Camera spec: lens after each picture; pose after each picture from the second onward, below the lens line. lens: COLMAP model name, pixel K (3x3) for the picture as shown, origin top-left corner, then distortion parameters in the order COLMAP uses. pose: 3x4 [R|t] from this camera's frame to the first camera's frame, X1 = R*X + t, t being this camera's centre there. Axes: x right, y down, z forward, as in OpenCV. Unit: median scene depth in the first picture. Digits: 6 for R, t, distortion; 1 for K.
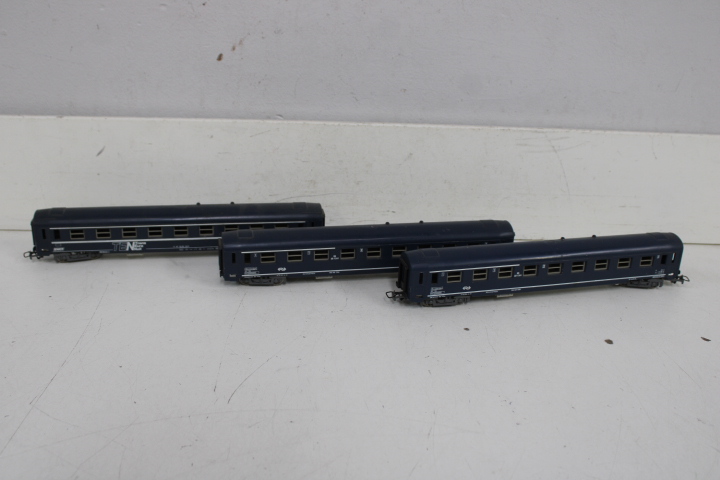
lens RADIAL K [[778.4, 0, 356.2], [0, 778.4, 239.0], [0, 0, 1]] dist [-0.121467, 0.156225]
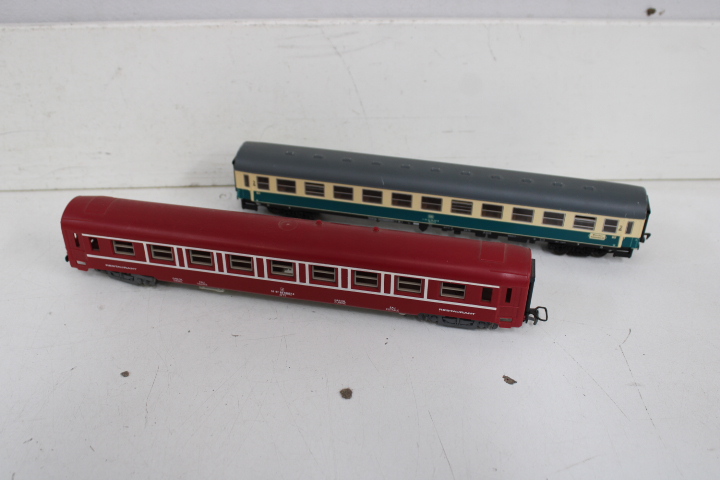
lens RADIAL K [[762.0, 0, 357.8], [0, 762.0, 240.3], [0, 0, 1]] dist [-0.125253, 0.149411]
pose [[0.999457, -0.032771, 0.003441, 0.267549], [0.031415, 0.979183, 0.200532, -0.087119], [-0.009941, -0.200315, 0.979681, 0.331996]]
